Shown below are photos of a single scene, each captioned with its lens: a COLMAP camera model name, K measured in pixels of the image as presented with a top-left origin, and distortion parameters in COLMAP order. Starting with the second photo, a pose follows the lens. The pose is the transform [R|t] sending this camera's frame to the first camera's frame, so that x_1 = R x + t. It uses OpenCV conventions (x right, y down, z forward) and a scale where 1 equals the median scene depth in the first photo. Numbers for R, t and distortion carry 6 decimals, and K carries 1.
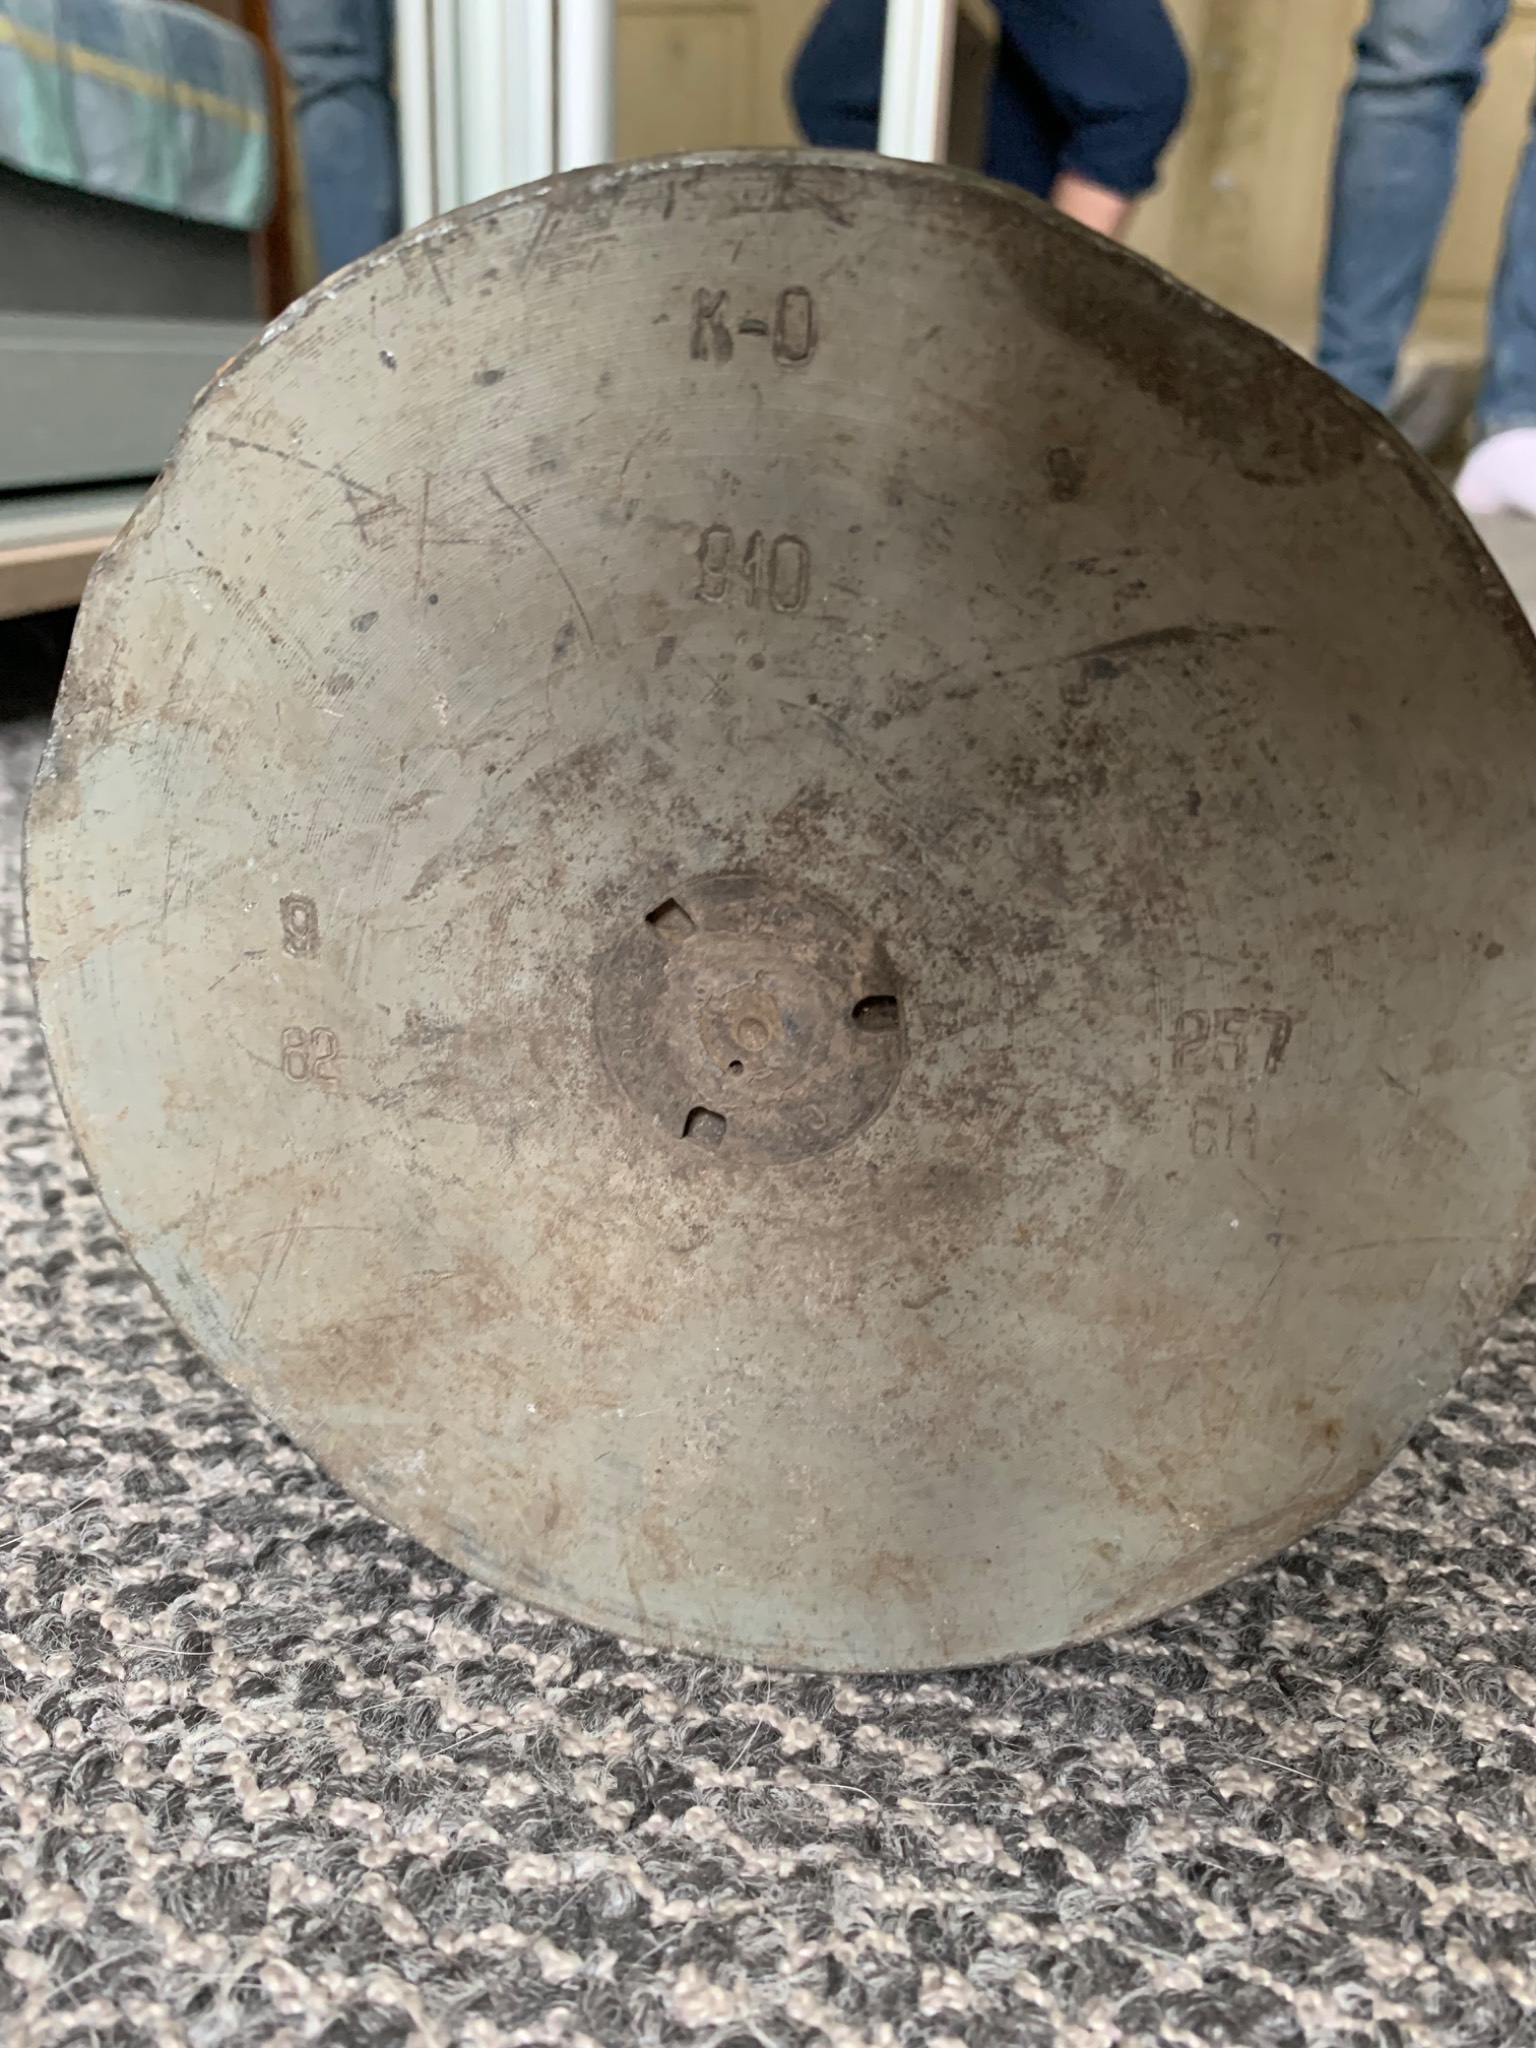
lens RADIAL K [[1539.6, 0, 768.0], [0, 1539.6, 1024.0], [0, 0, 1]] dist [-0.000196, -0.094292]
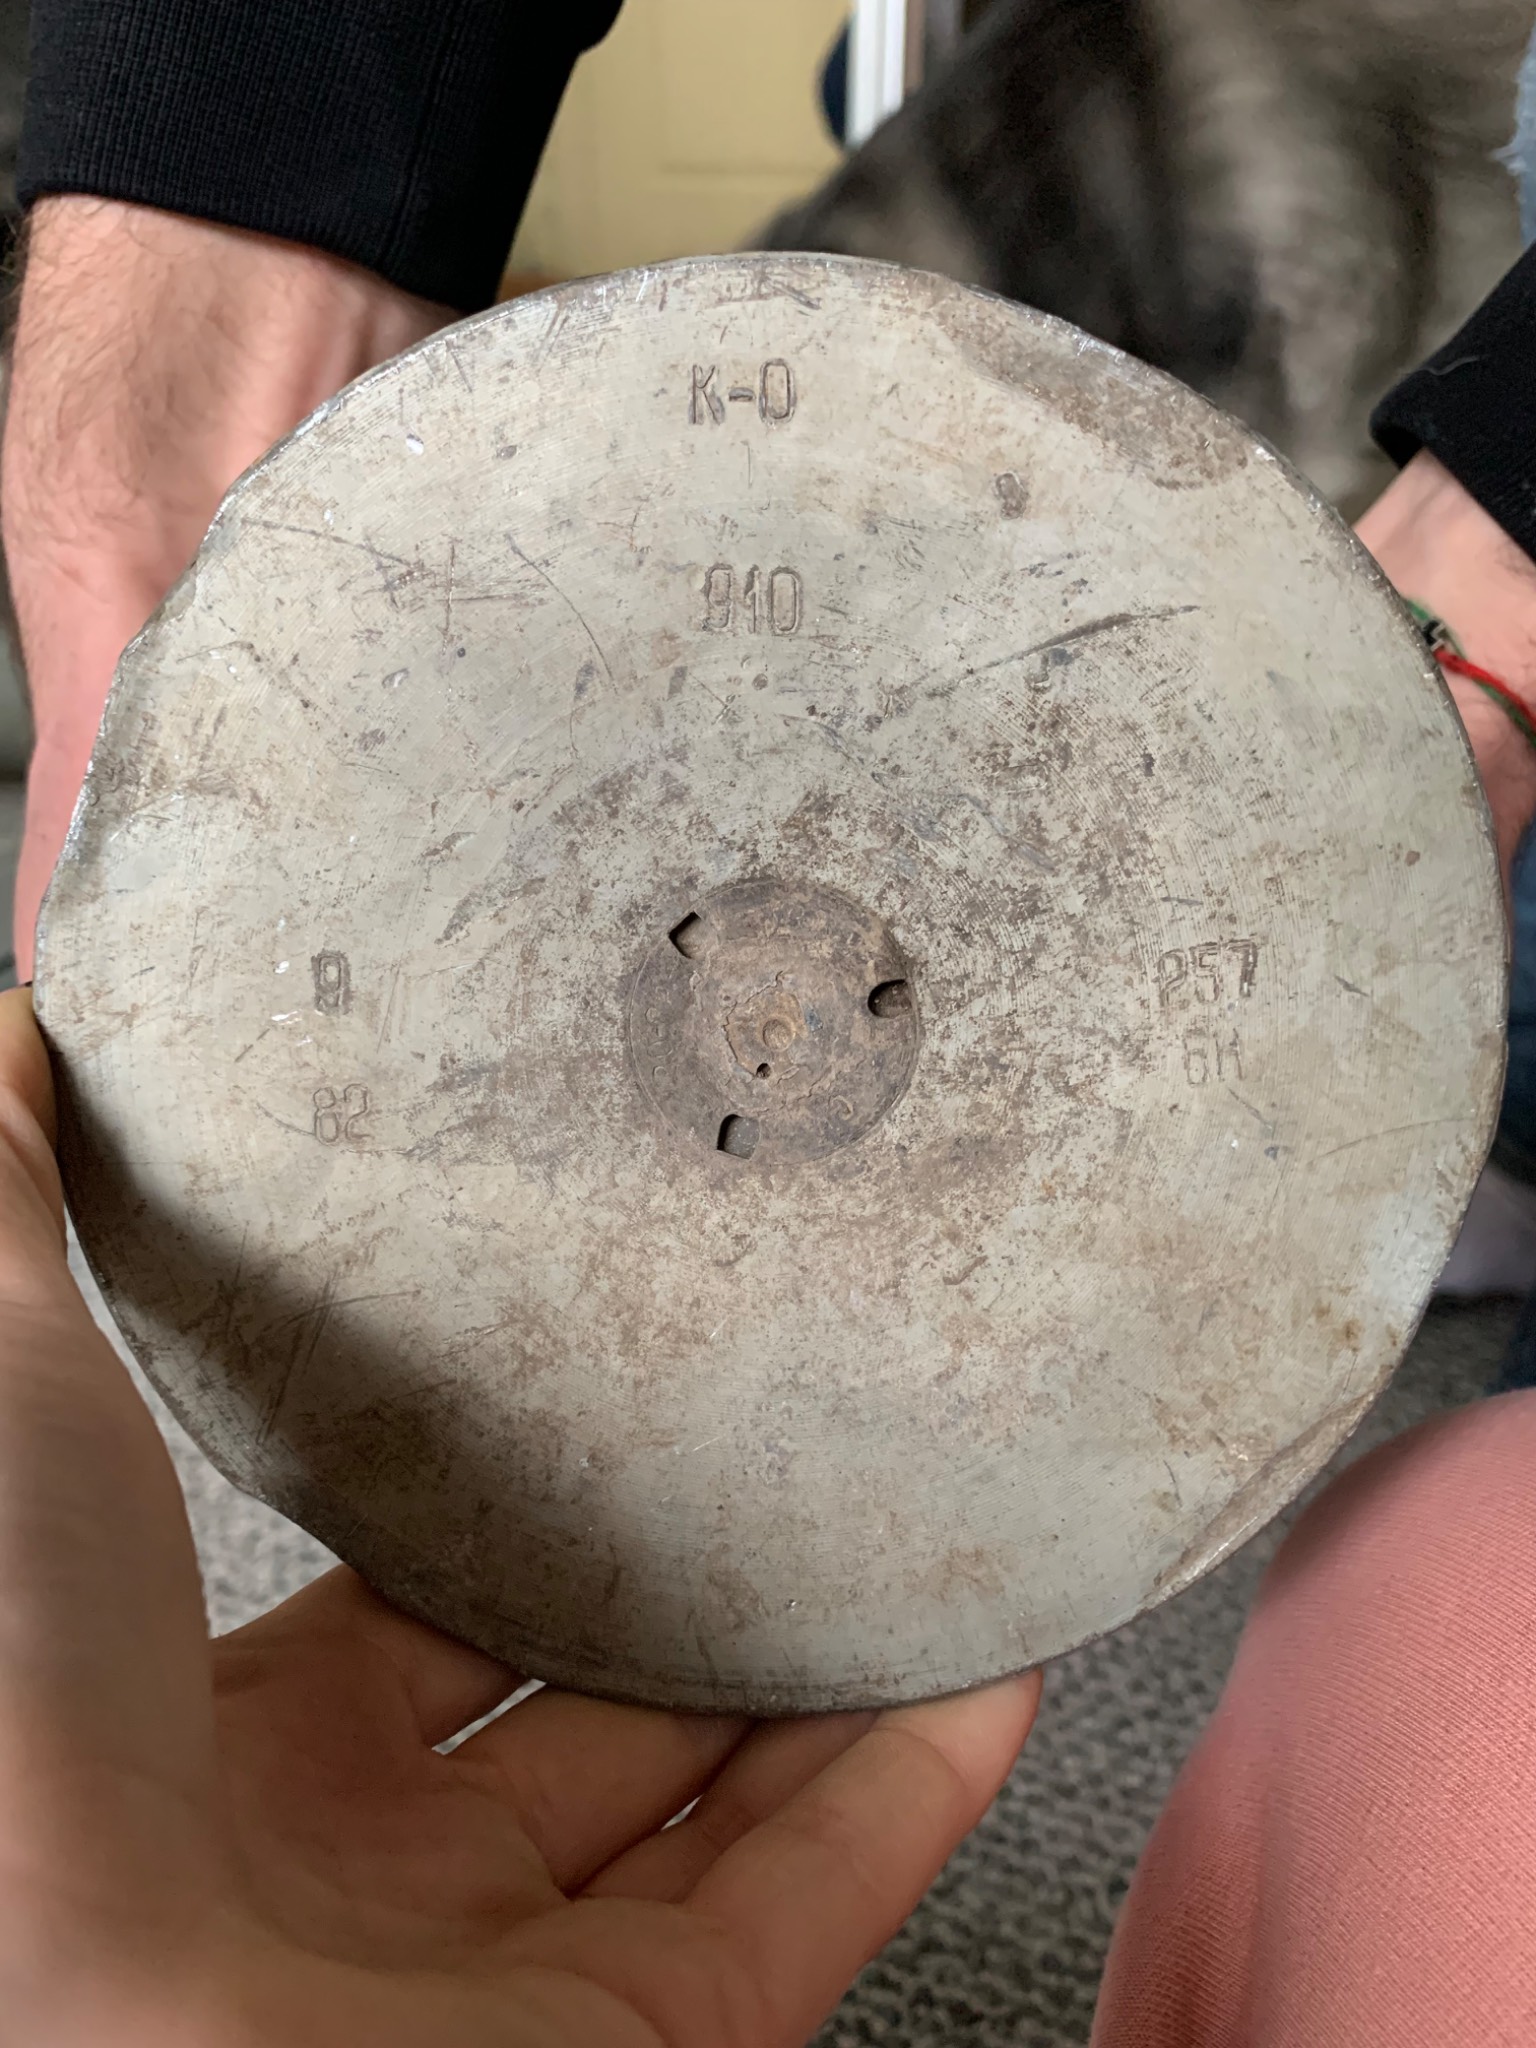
lens RADIAL K [[1539.6, 0, 768.0], [0, 1539.6, 1024.0], [0, 0, 1]] dist [-0.000196, -0.094292]
pose [[0.978360, -0.103213, 0.179331, -0.219373], [0.139074, 0.969752, -0.200596, 0.225110], [-0.153203, 0.221195, 0.963121, -0.034711]]
